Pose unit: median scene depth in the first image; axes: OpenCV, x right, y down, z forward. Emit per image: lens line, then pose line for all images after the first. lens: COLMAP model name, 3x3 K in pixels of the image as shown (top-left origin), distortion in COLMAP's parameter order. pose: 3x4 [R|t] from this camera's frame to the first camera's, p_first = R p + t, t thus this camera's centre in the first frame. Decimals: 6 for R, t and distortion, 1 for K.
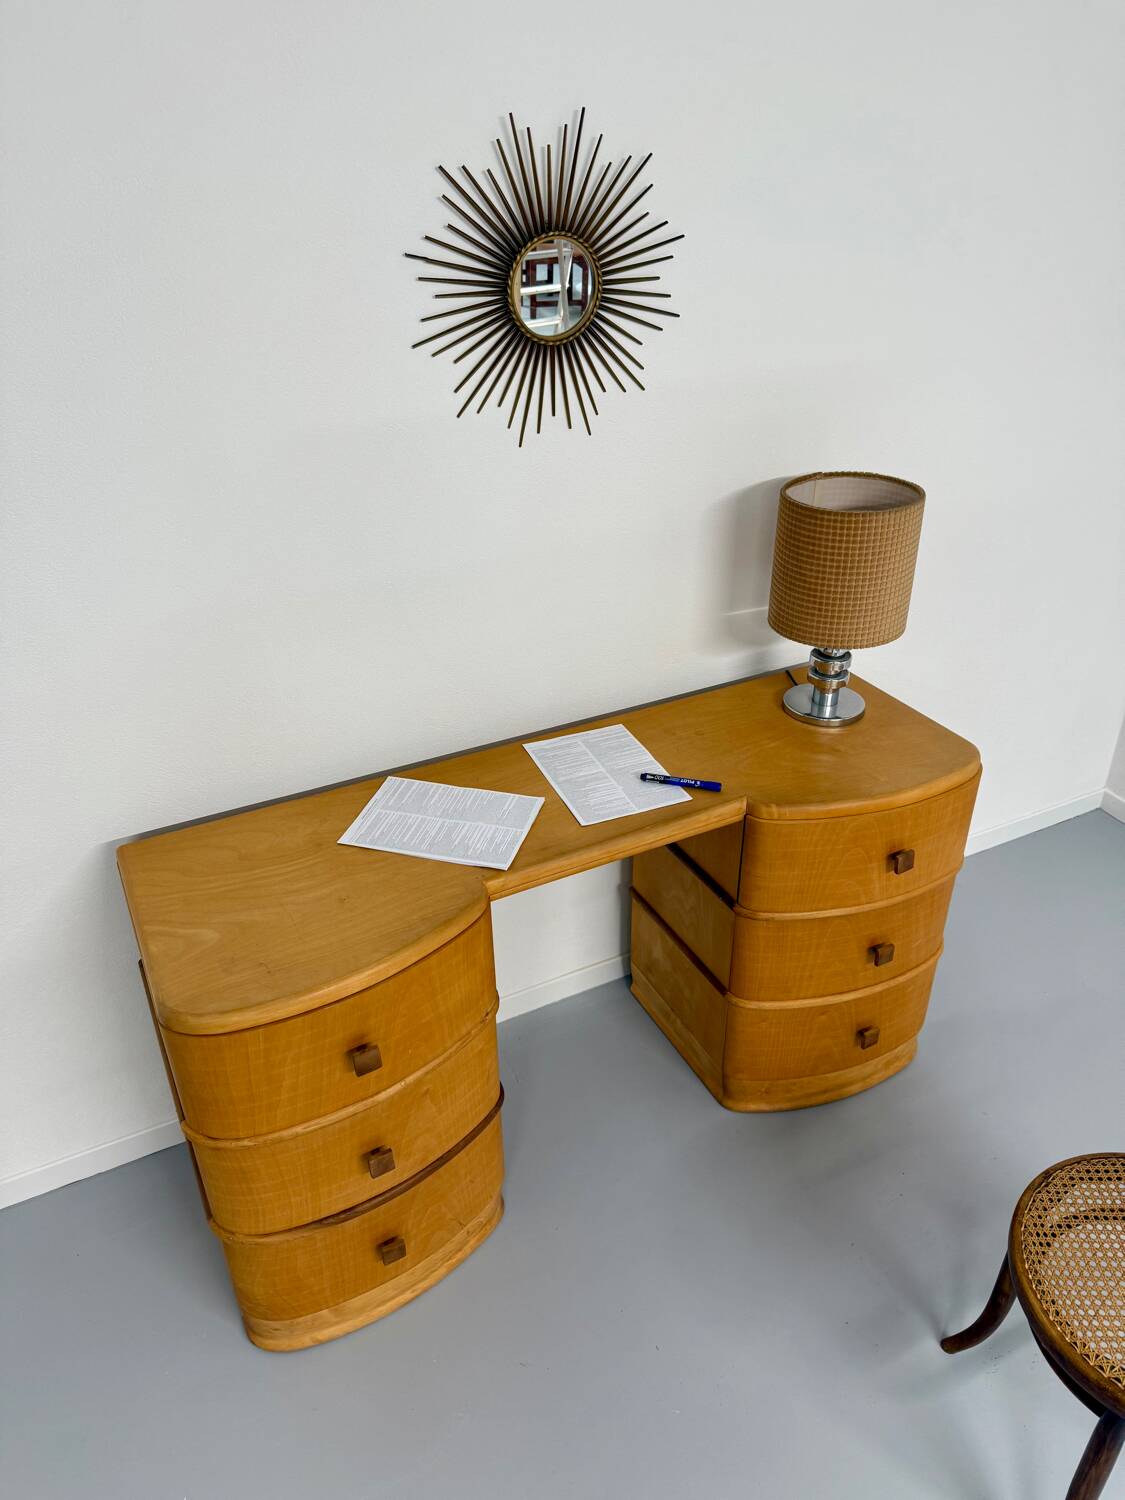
lens RADIAL K [[1051.5, 0, 566.8], [0, 1051.5, 752.2], [0, 0, 1]] dist [0.165039, -0.314273]
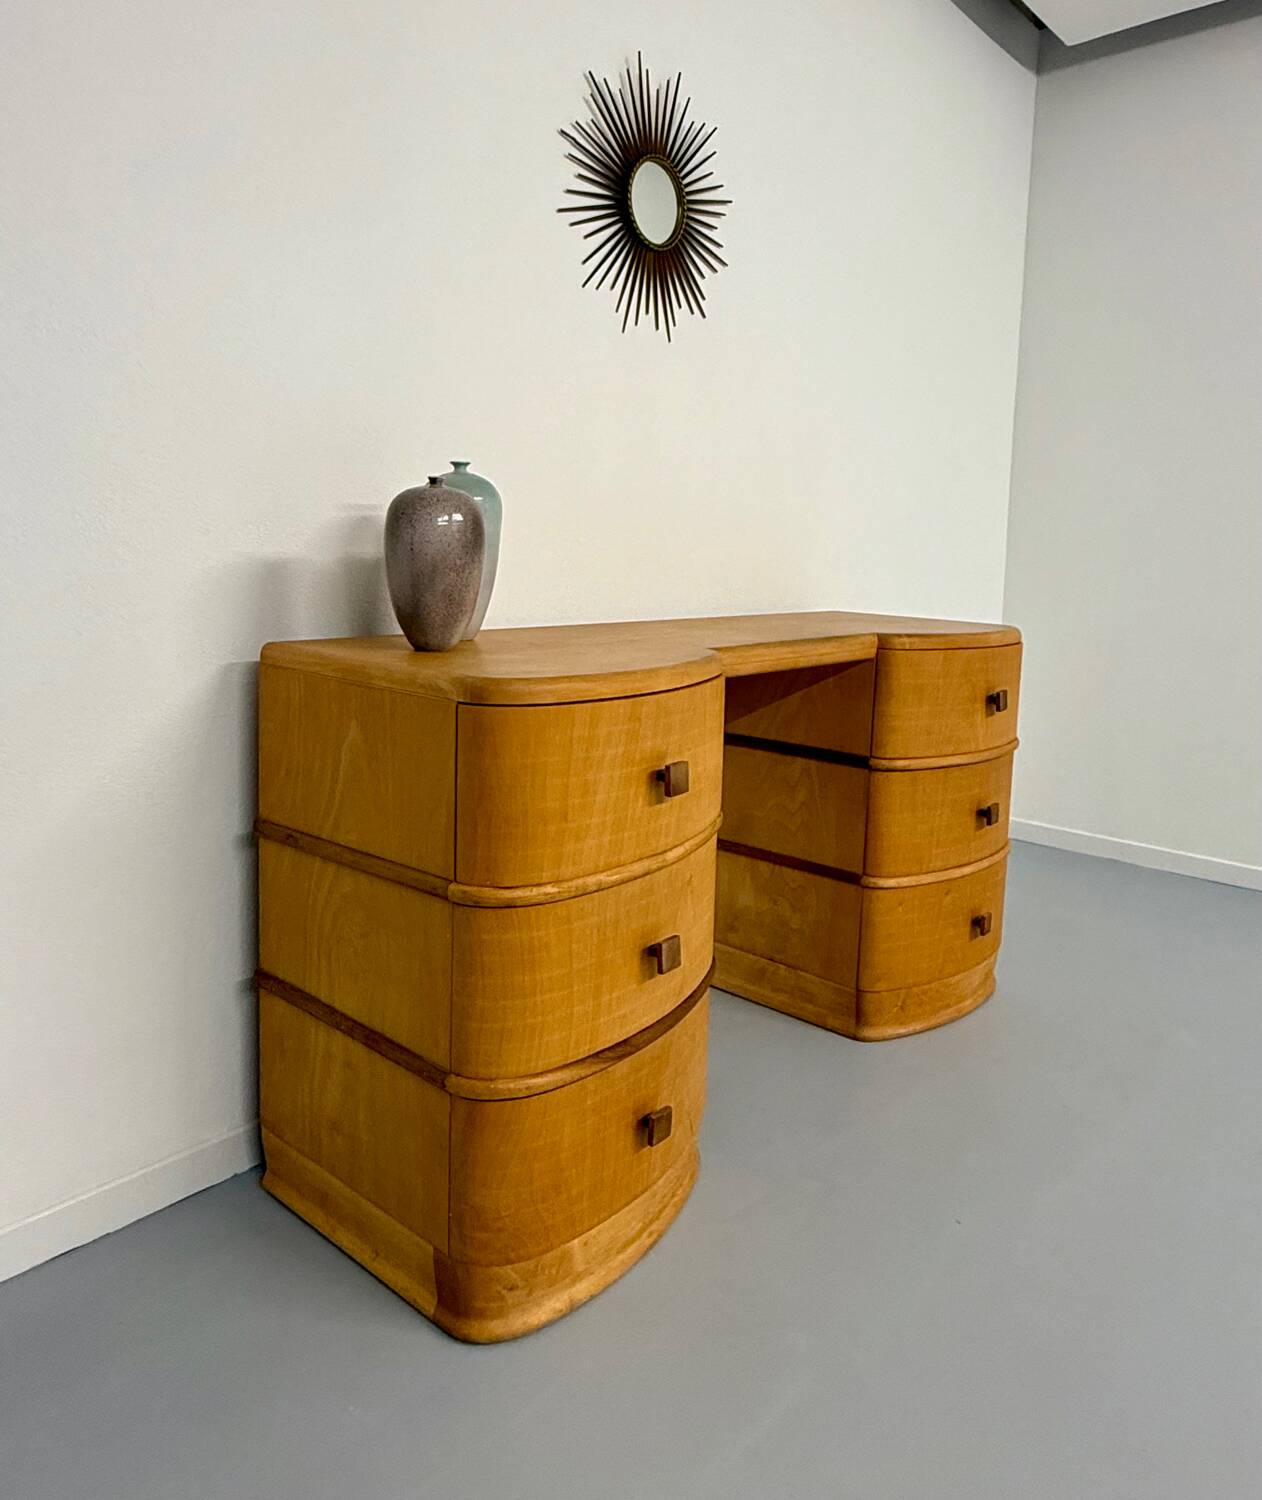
lens RADIAL K [[1075.6, 0, 640.5], [0, 1075.6, 647.4], [0, 0, 1]] dist [-0.005616, 0.002760]
pose [[0.924708, 0.001671, 0.380674, -0.452065], [0.157122, 0.909164, -0.385661, 0.436317], [-0.346739, 0.416436, 0.840448, 0.215912]]
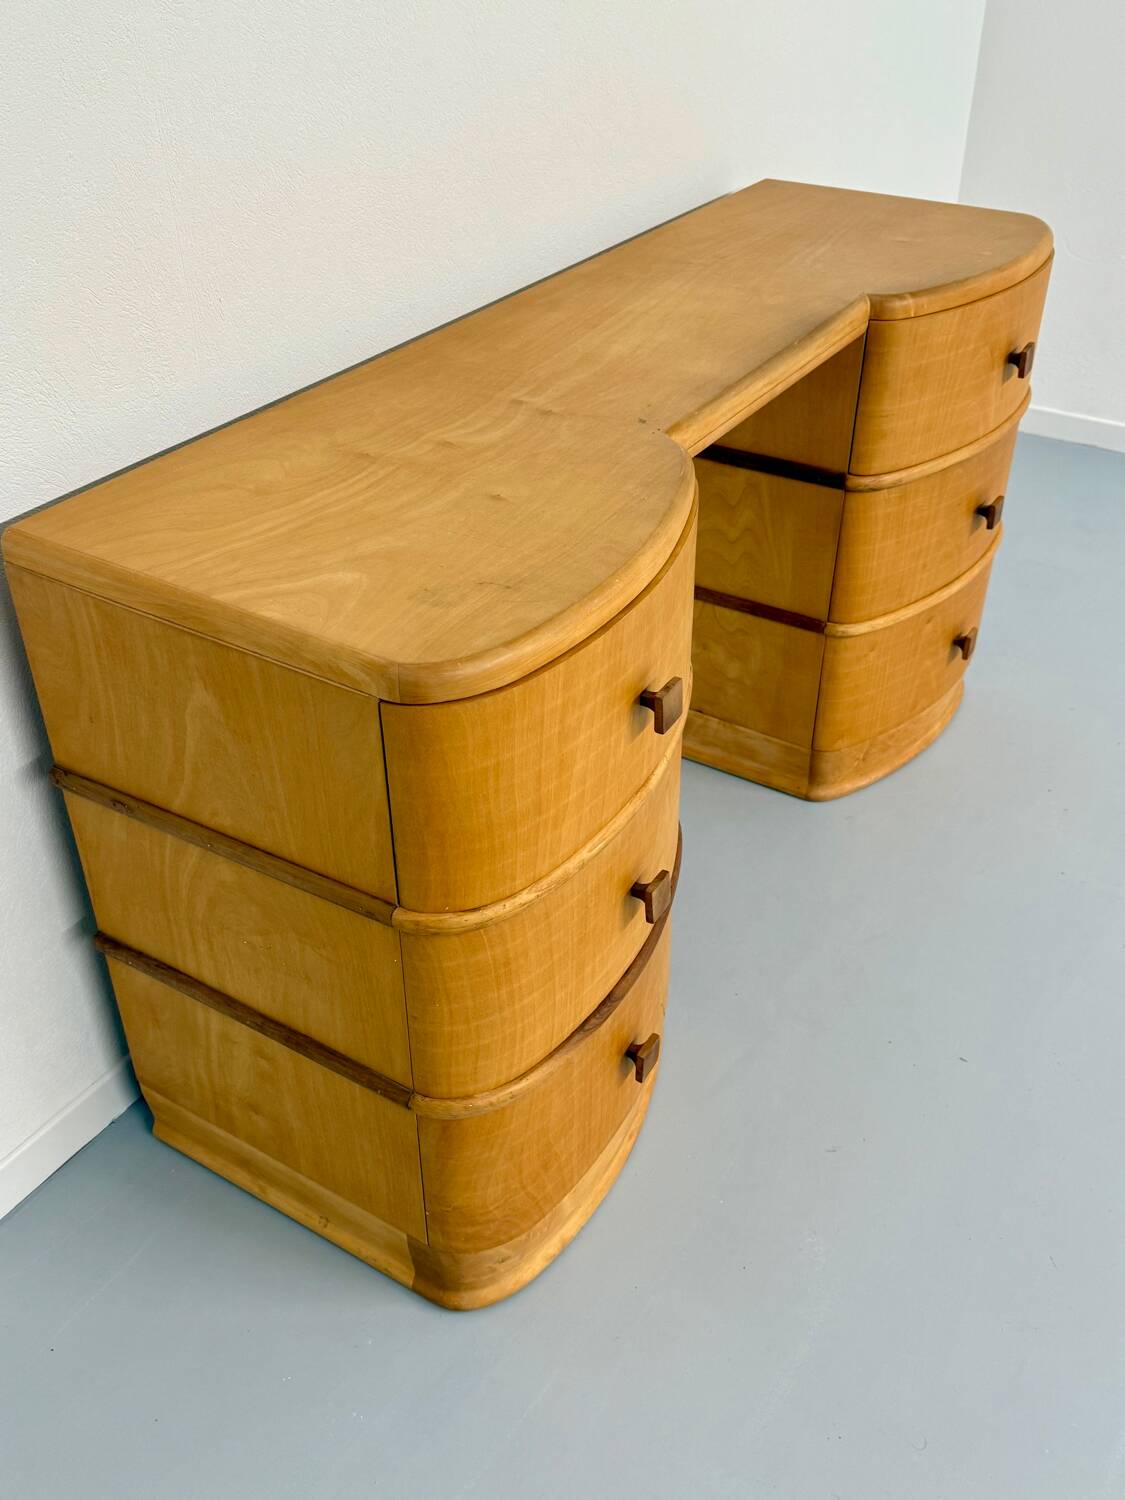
lens RADIAL K [[1373.2, 0, 562.5], [0, 1373.2, 750.0], [0, 0, 1]] dist [0.123165, -0.010233]
pose [[0.863575, -0.283177, 0.417192, -0.482763], [0.254839, 0.959068, 0.123477, 0.170281], [-0.435081, -0.000315, 0.900391, 0.273330]]
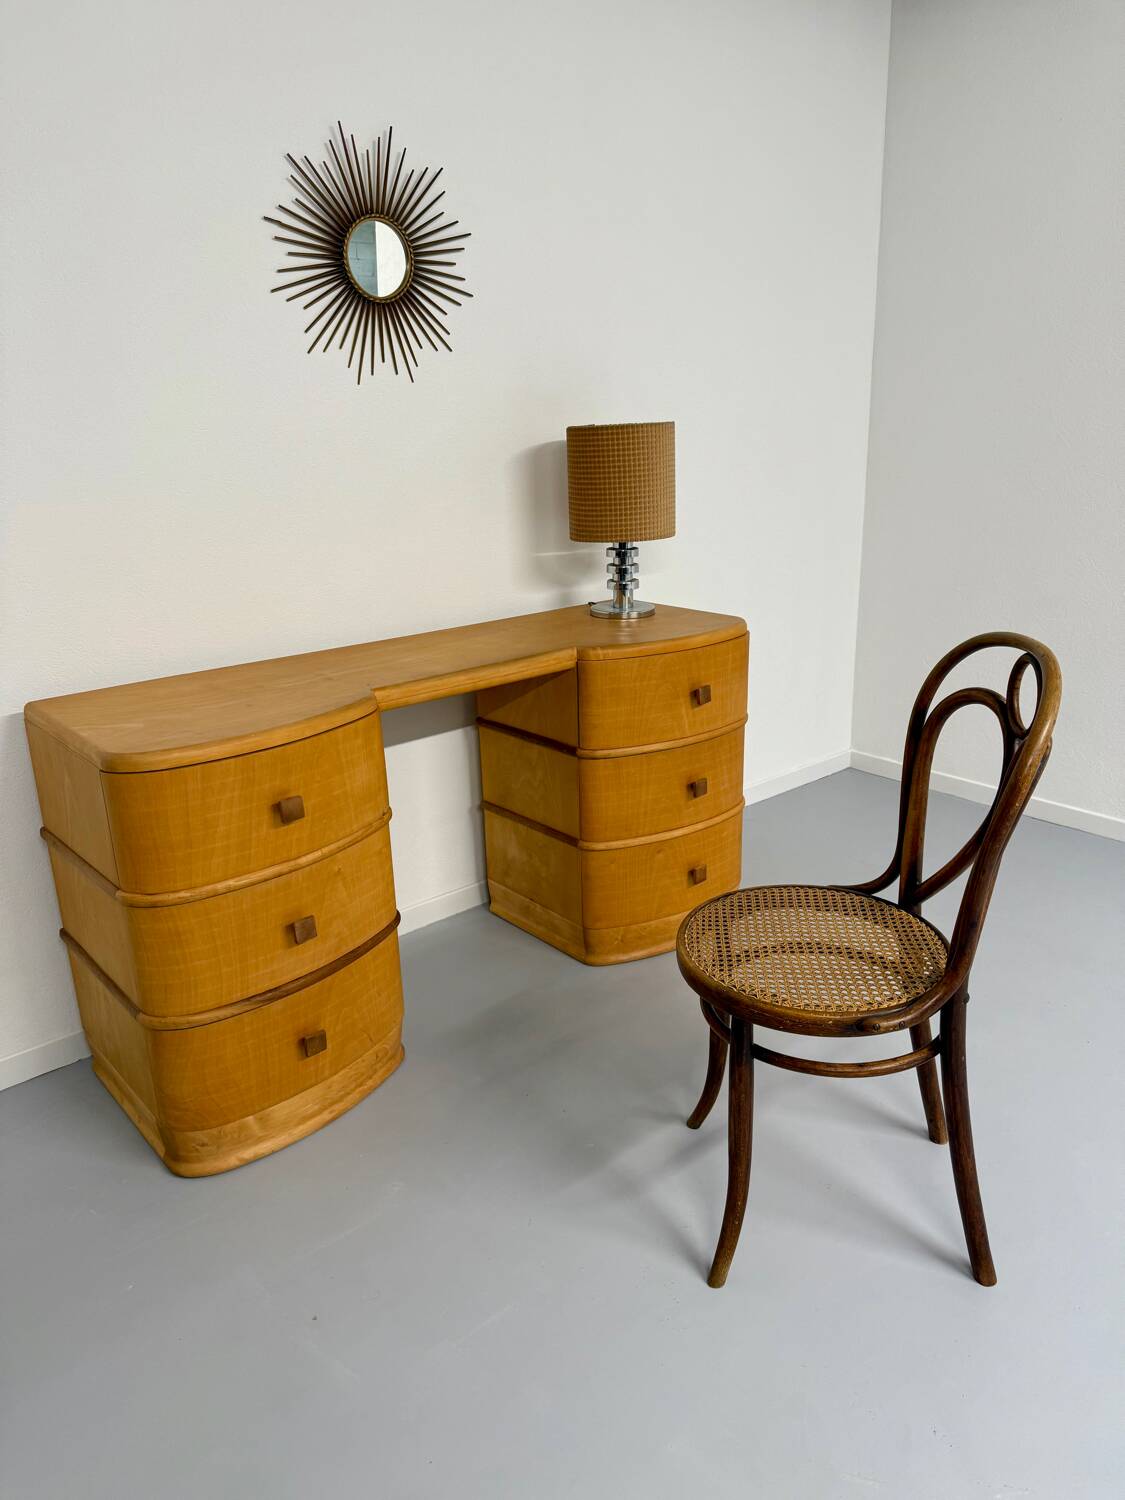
lens RADIAL K [[1051.5, 0, 566.8], [0, 1051.5, 752.2], [0, 0, 1]] dist [0.165039, -0.314273]
pose [[0.972149, -0.089004, 0.216806, -0.119298], [0.135460, 0.968296, -0.209889, 0.430046], [-0.191251, 0.233412, 0.953384, -0.135833]]
